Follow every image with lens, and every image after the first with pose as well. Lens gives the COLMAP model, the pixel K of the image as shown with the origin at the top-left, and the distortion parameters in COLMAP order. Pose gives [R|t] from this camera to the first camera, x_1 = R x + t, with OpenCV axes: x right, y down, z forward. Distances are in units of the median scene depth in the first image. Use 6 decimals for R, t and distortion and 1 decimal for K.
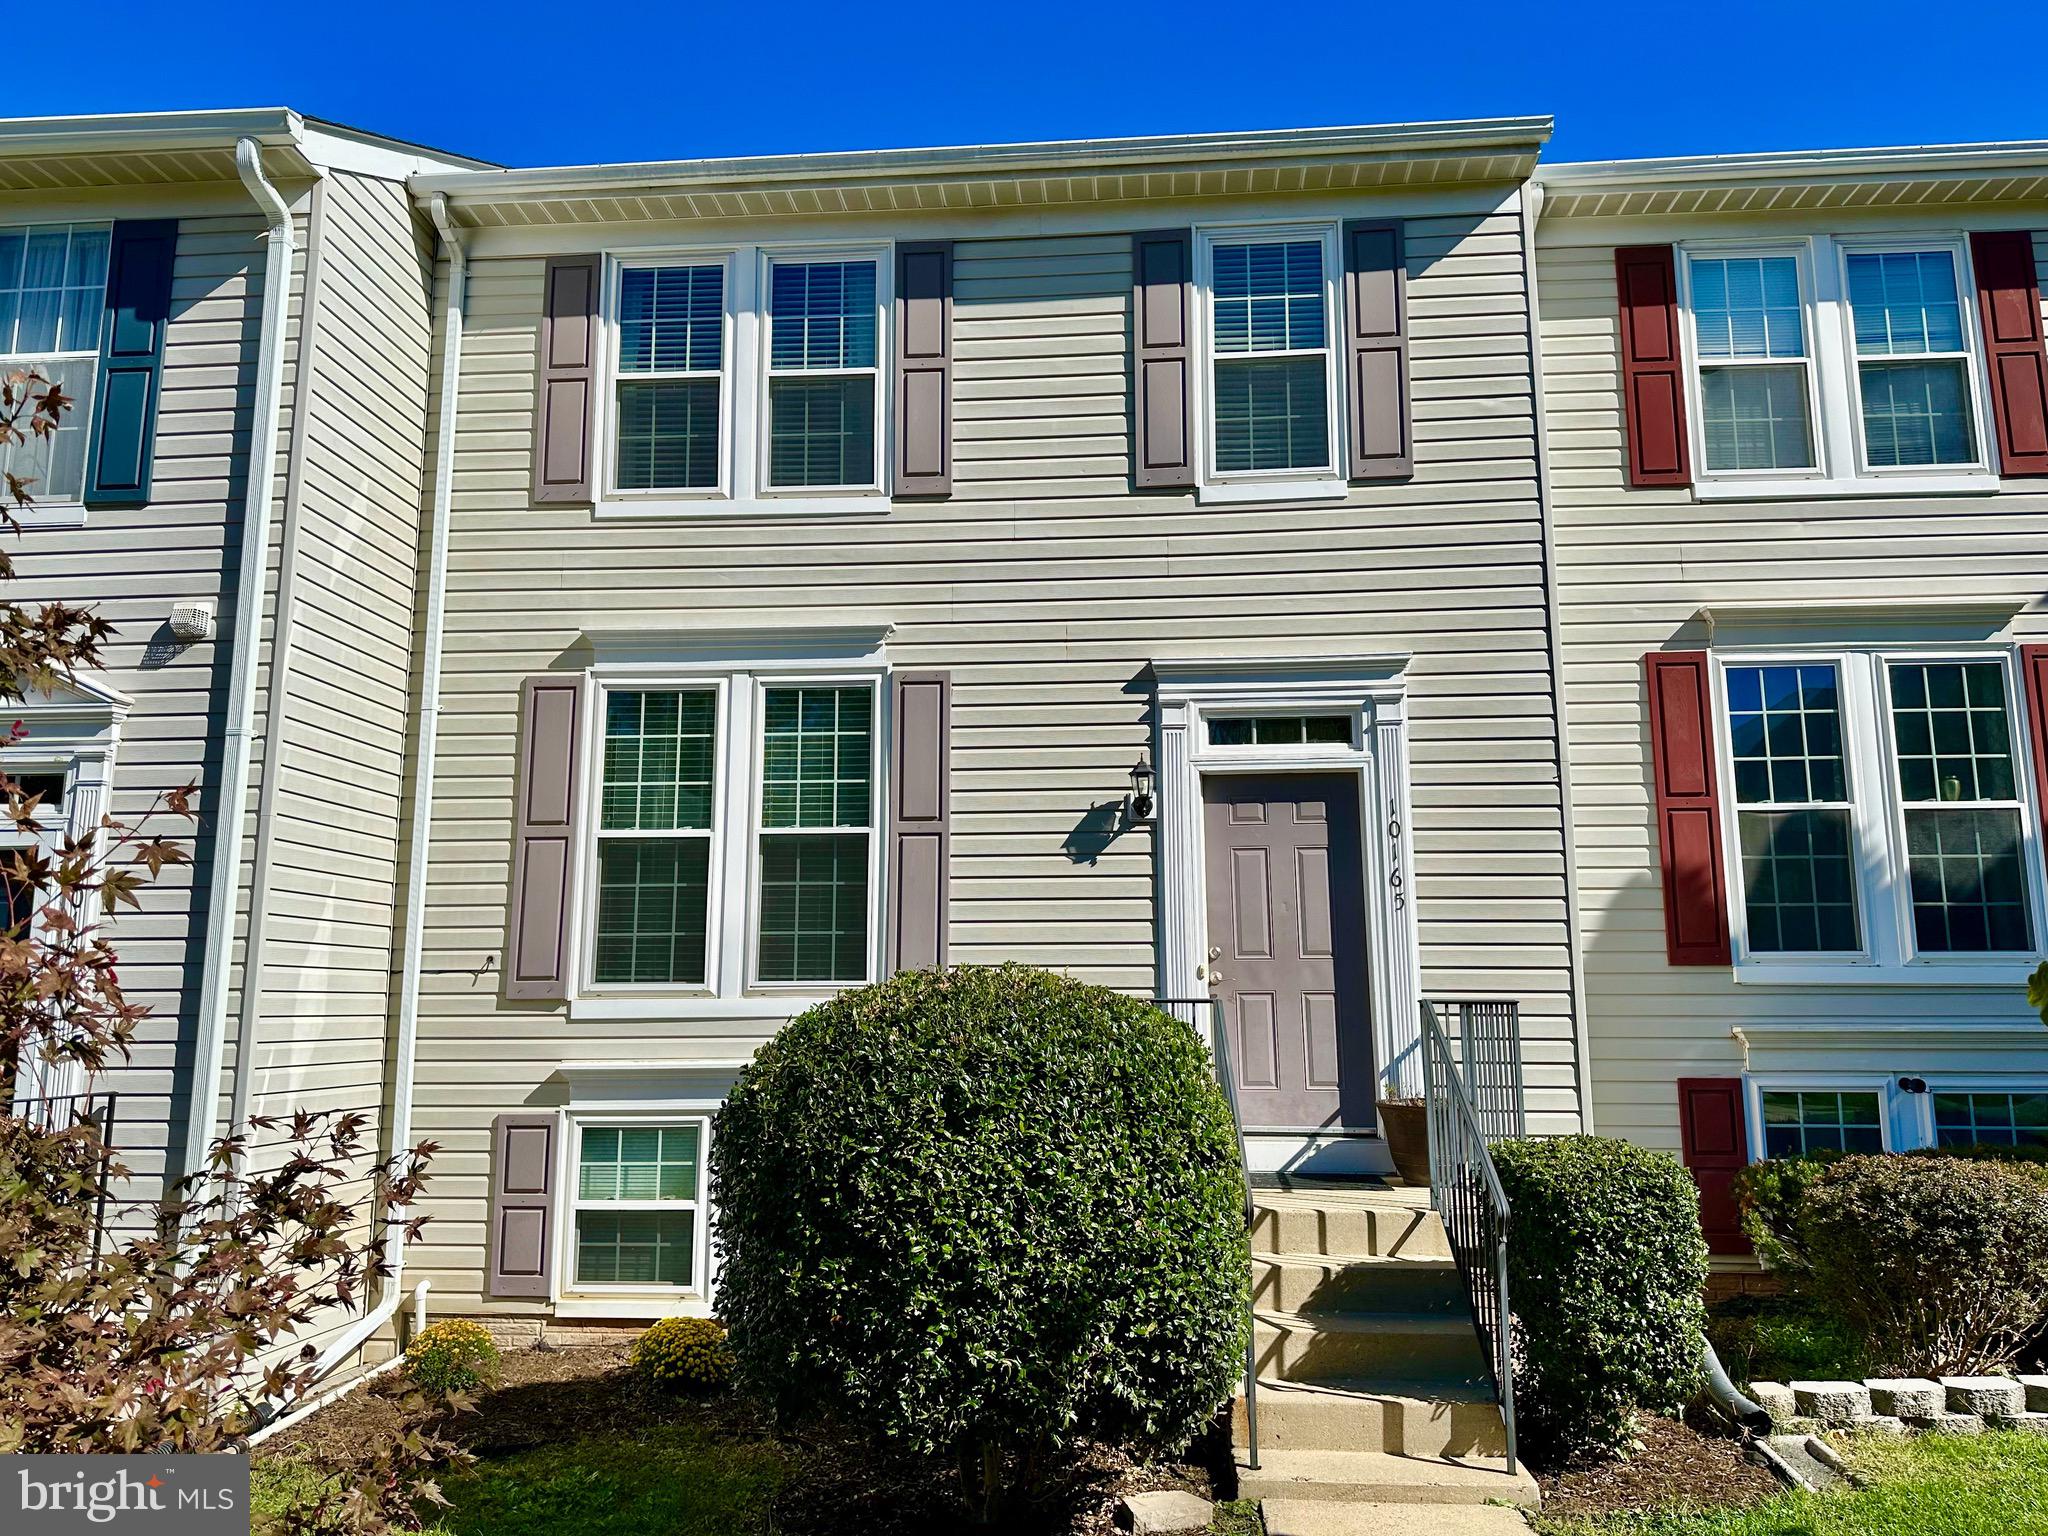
lens RADIAL K [[1425.9, 0, 1021.9], [0, 1425.9, 773.5], [0, 0, 1]] dist [0.023258, -0.035925]
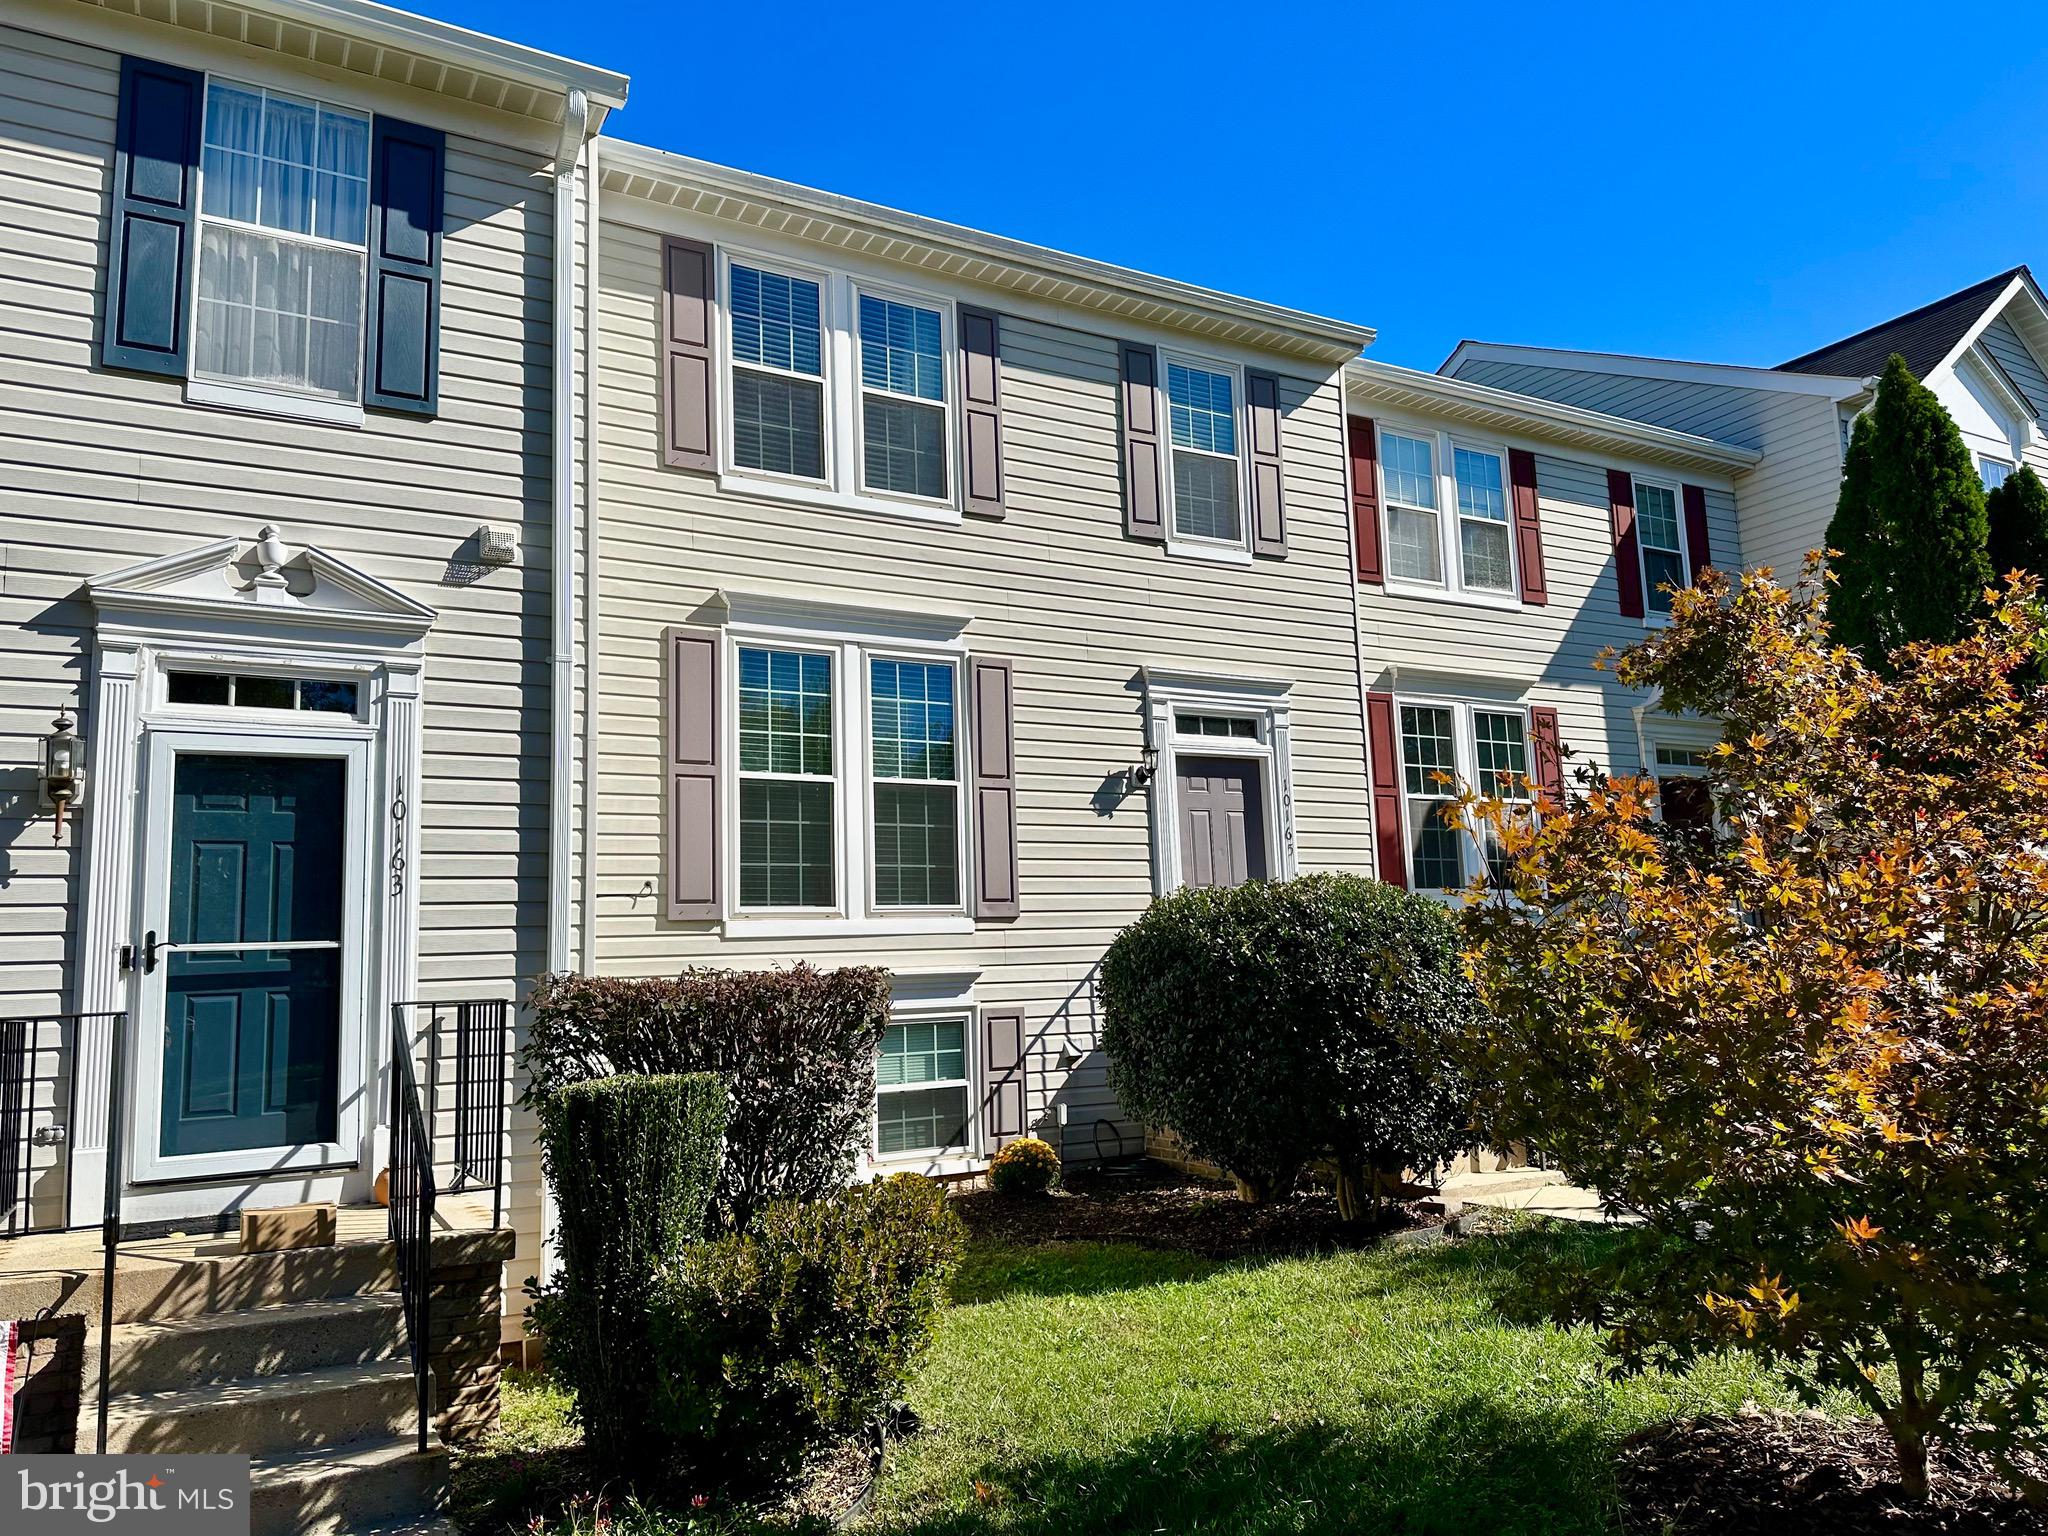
lens RADIAL K [[1425.9, 0, 1025.6], [0, 1425.9, 774.6], [0, 0, 1]] dist [0.023258, -0.035925]
pose [[0.828528, 0.052940, 0.557439, -0.722661], [-0.057770, 0.998290, -0.008944, 0.038757], [-0.556960, -0.024793, 0.830169, -0.053005]]
